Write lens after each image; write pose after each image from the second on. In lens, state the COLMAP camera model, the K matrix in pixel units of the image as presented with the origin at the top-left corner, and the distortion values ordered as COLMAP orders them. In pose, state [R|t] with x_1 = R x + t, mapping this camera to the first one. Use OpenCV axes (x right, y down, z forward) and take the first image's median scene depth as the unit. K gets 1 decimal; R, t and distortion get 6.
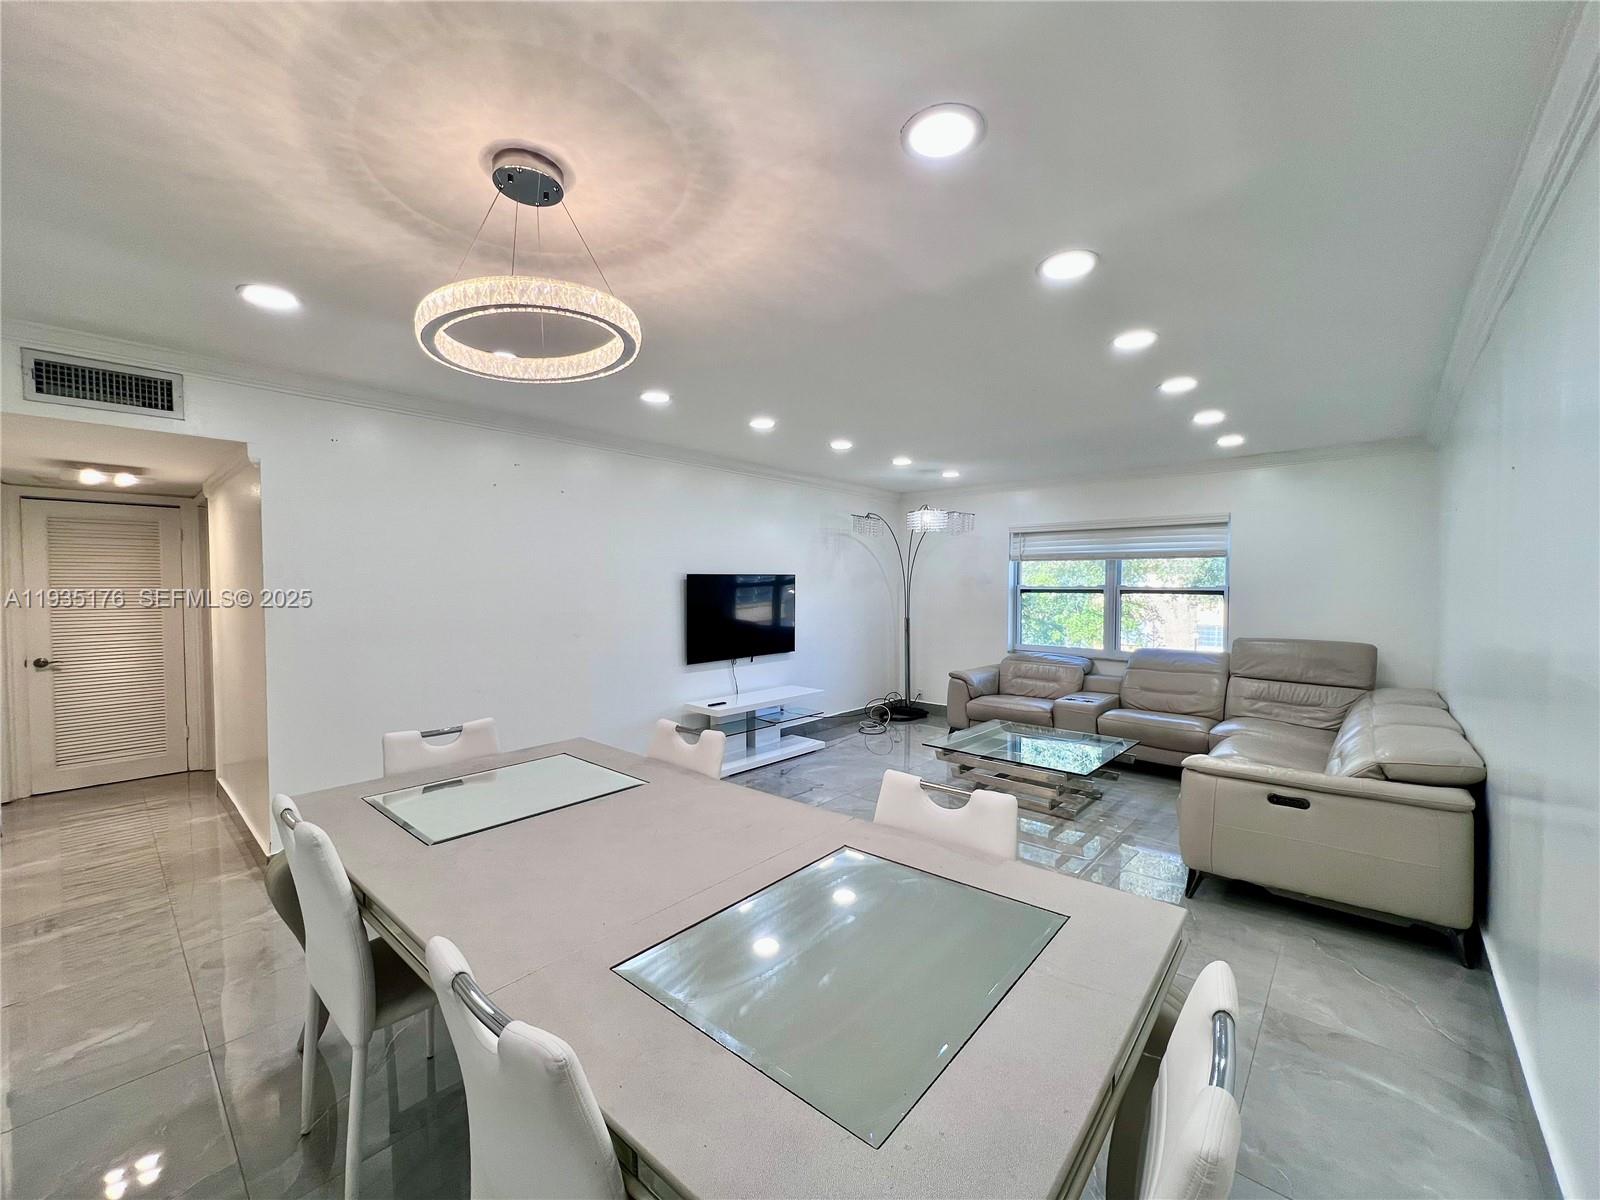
lens RADIAL K [[638.6, 0, 801.7], [0, 638.6, 602.4], [0, 0, 1]] dist [-0.000788, -0.000142]
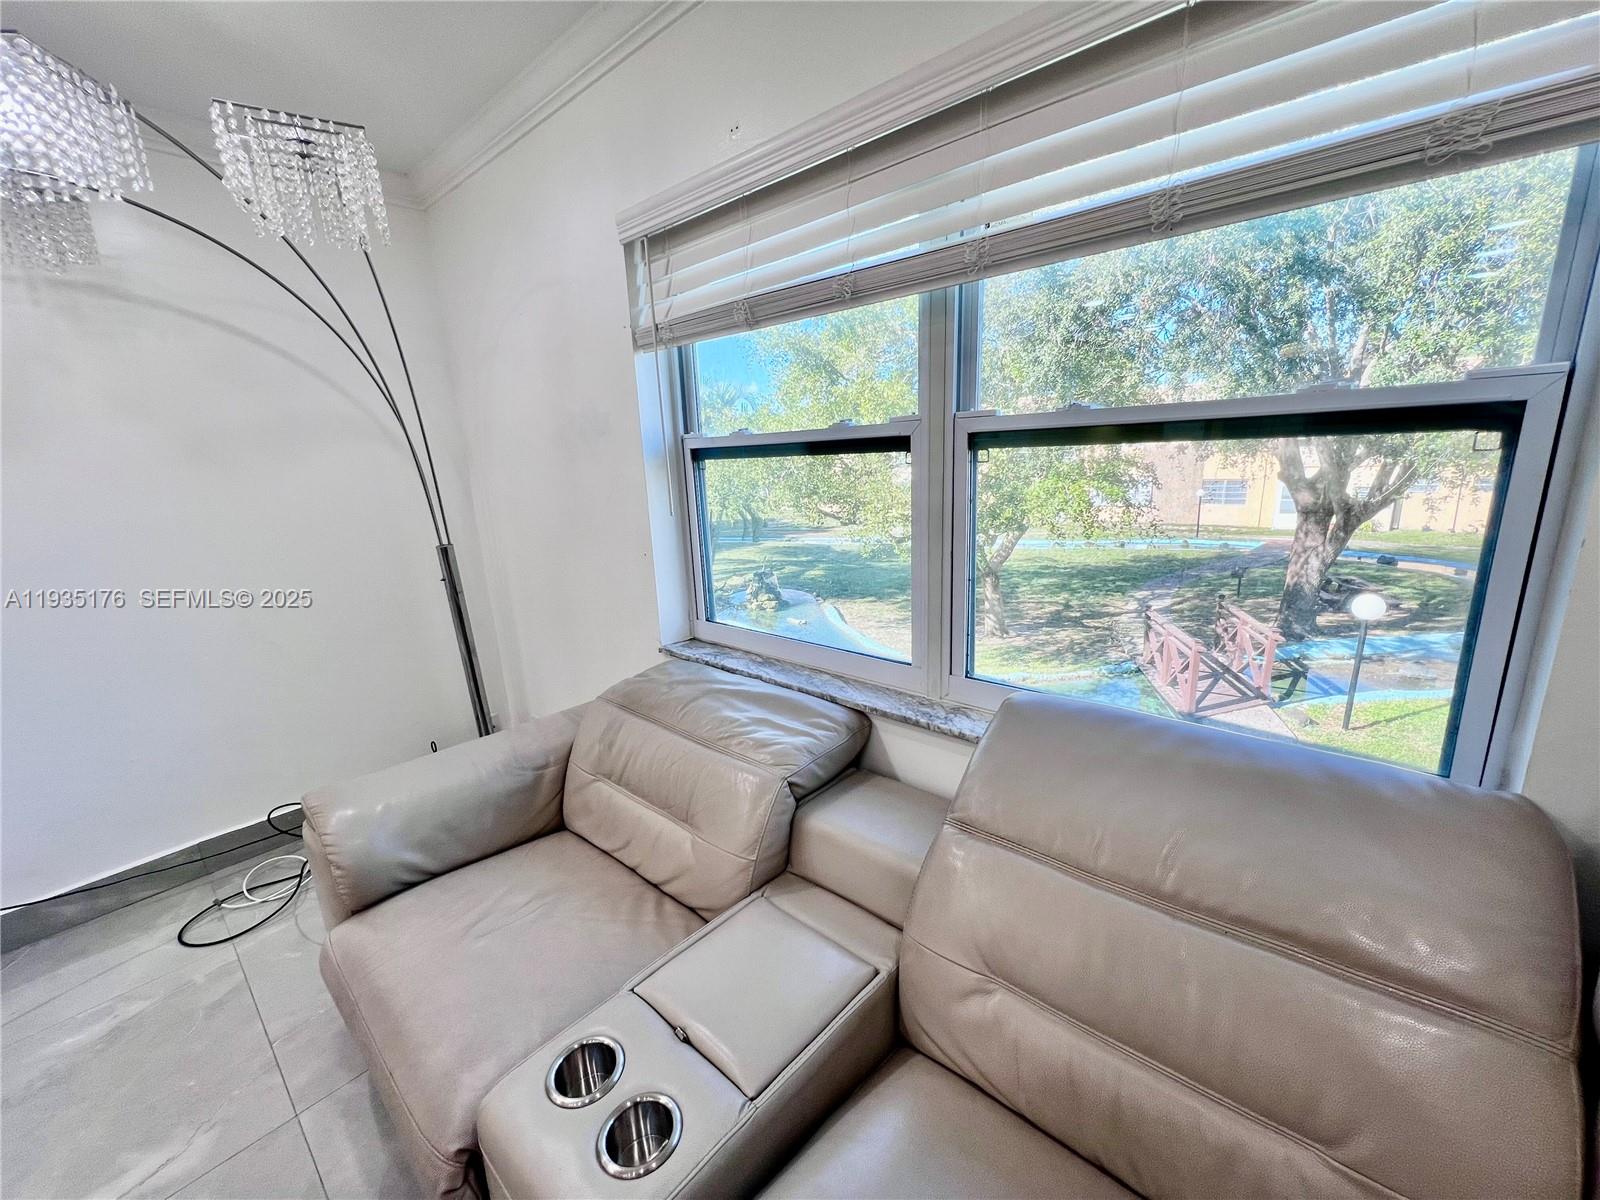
lens RADIAL K [[638.6, 0, 801.7], [0, 638.6, 602.4], [0, 0, 1]] dist [-0.000788, -0.000142]
pose [[0.998915, -0.046488, -0.002711, 0.445515], [0.046072, 0.978179, 0.202591, -0.009162], [-0.006766, -0.202496, 0.979260, 0.776852]]
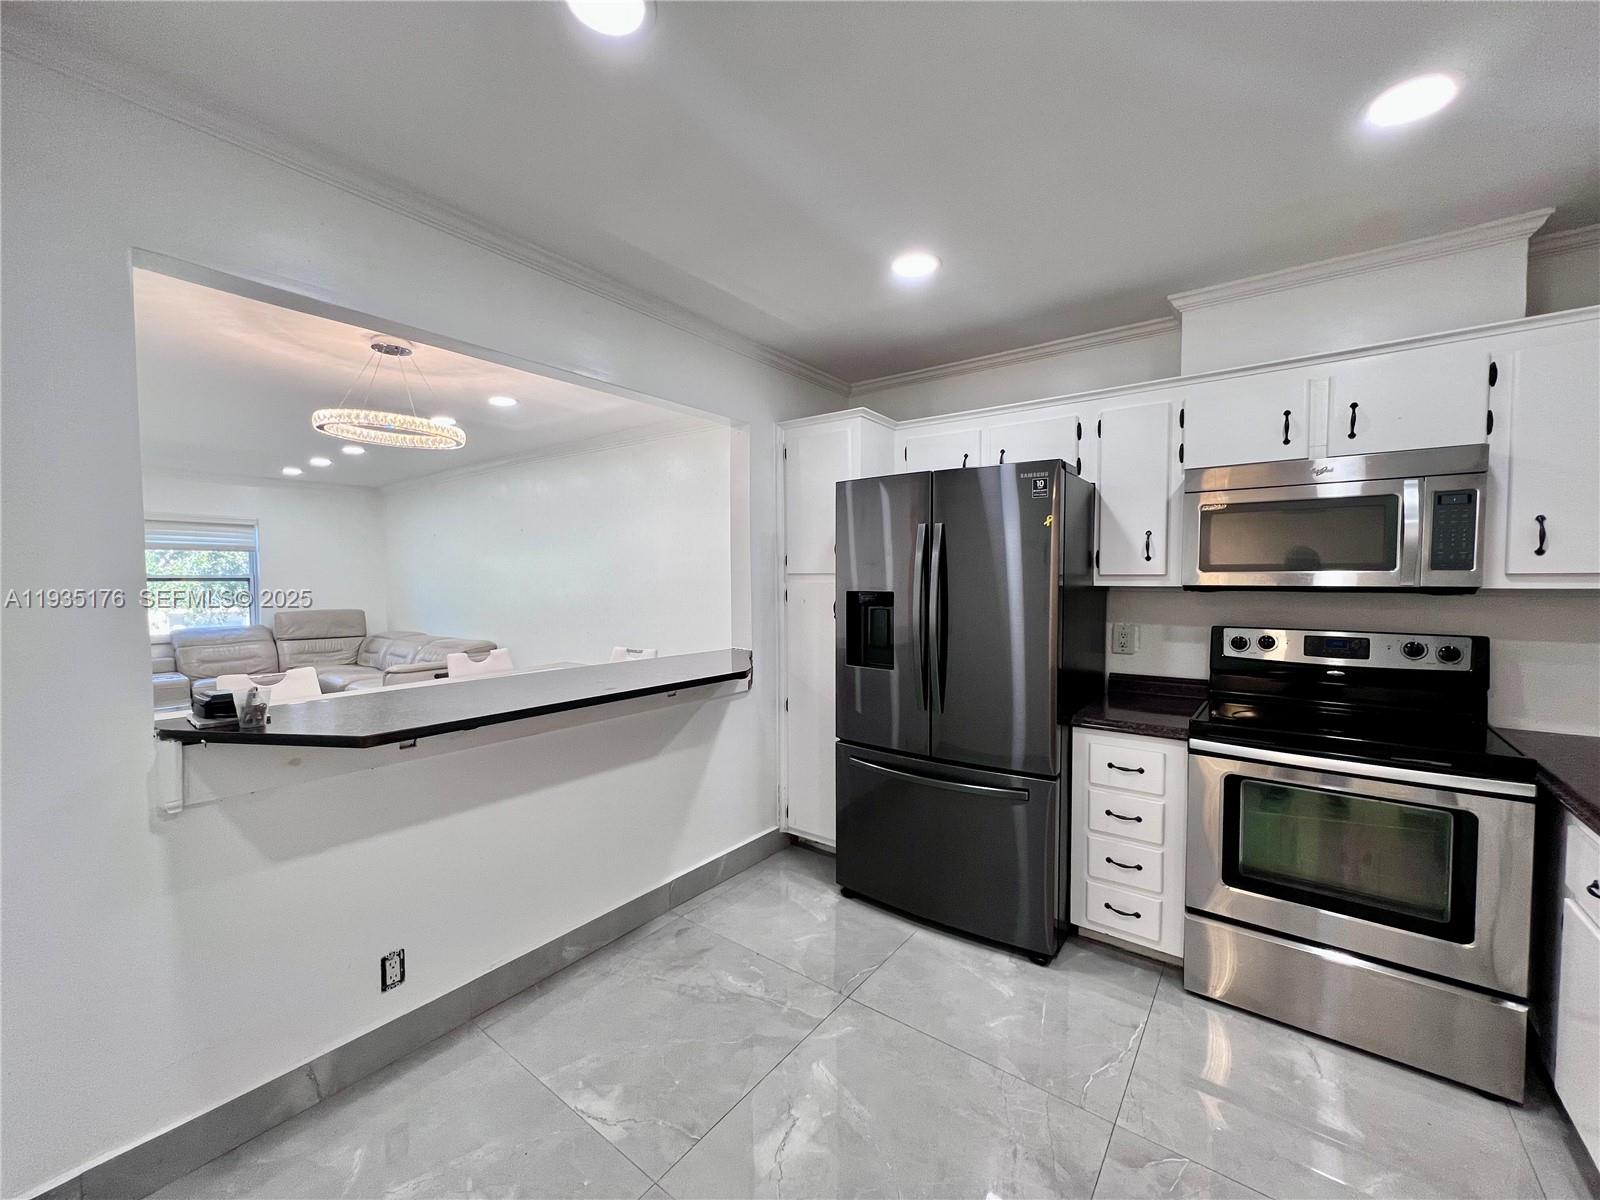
lens RADIAL K [[638.6, 0, 801.7], [0, 638.6, 602.4], [0, 0, 1]] dist [-0.000788, -0.000142]
pose [[-0.074148, -0.037900, 0.996527, -0.653531], [0.033119, 0.998633, 0.040444, 0.014046], [-0.996697, 0.036002, -0.072791, -0.010907]]
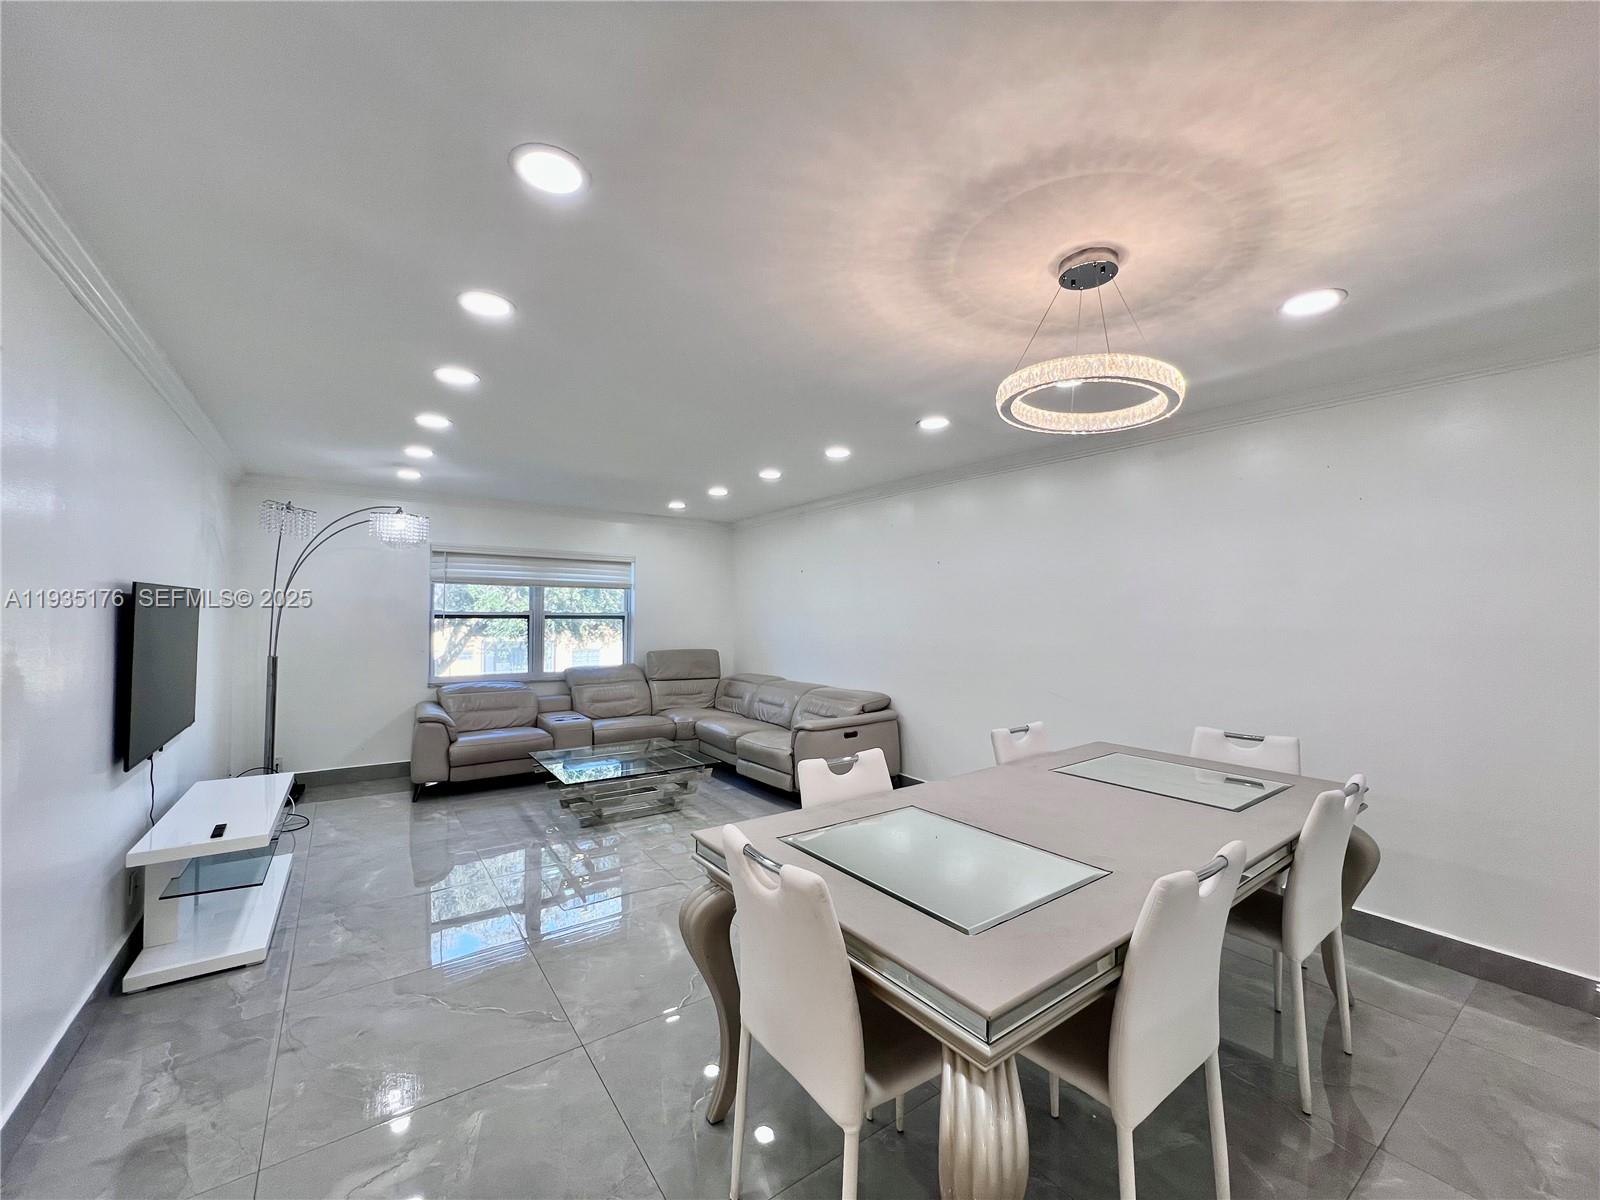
lens RADIAL K [[638.6, 0, 801.7], [0, 638.6, 602.4], [0, 0, 1]] dist [-0.000788, -0.000142]
pose [[0.222109, 0.019753, 0.974822, -0.464666], [0.022000, 0.999439, -0.025264, -0.004768], [-0.974774, 0.027057, 0.221550, 0.347313]]
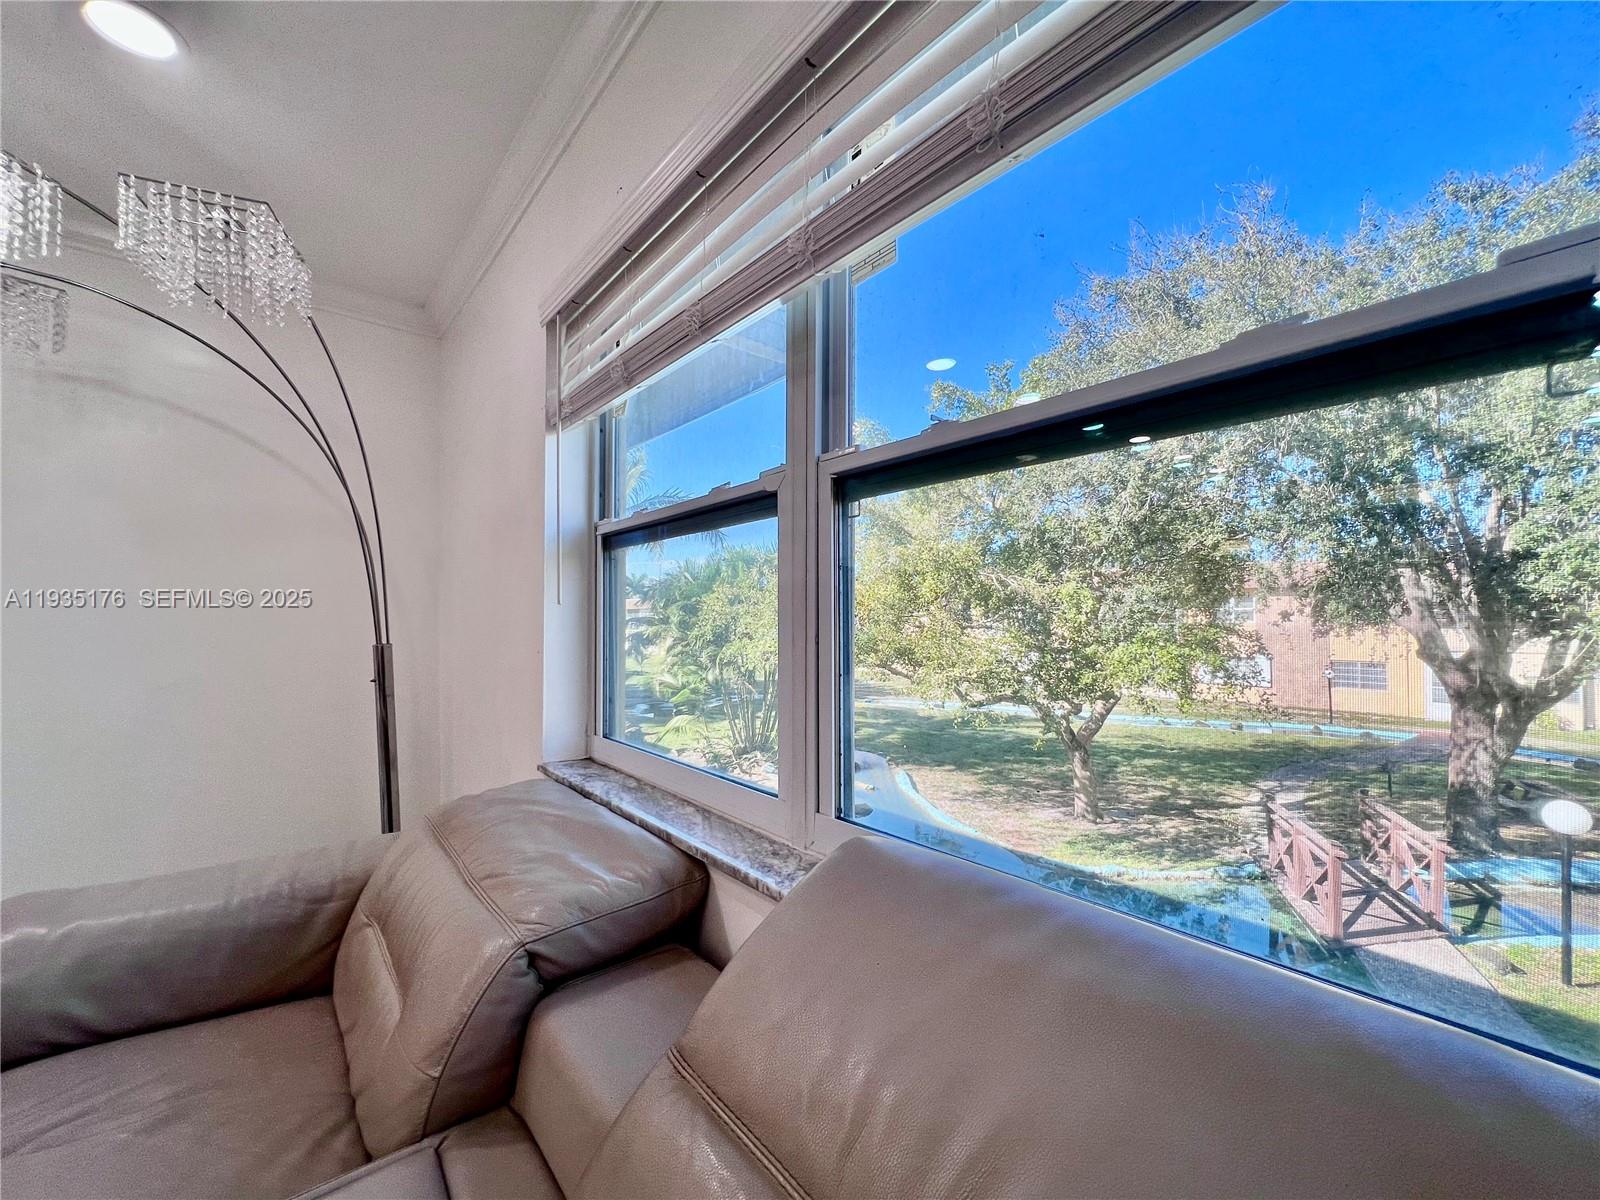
lens RADIAL K [[638.6, 0, 801.7], [0, 638.6, 602.4], [0, 0, 1]] dist [-0.000788, -0.000142]
pose [[0.990562, -0.010572, -0.136659, 0.526438], [0.003365, 0.998596, -0.052861, 0.025610], [0.137026, 0.051902, 0.989207, 0.842768]]
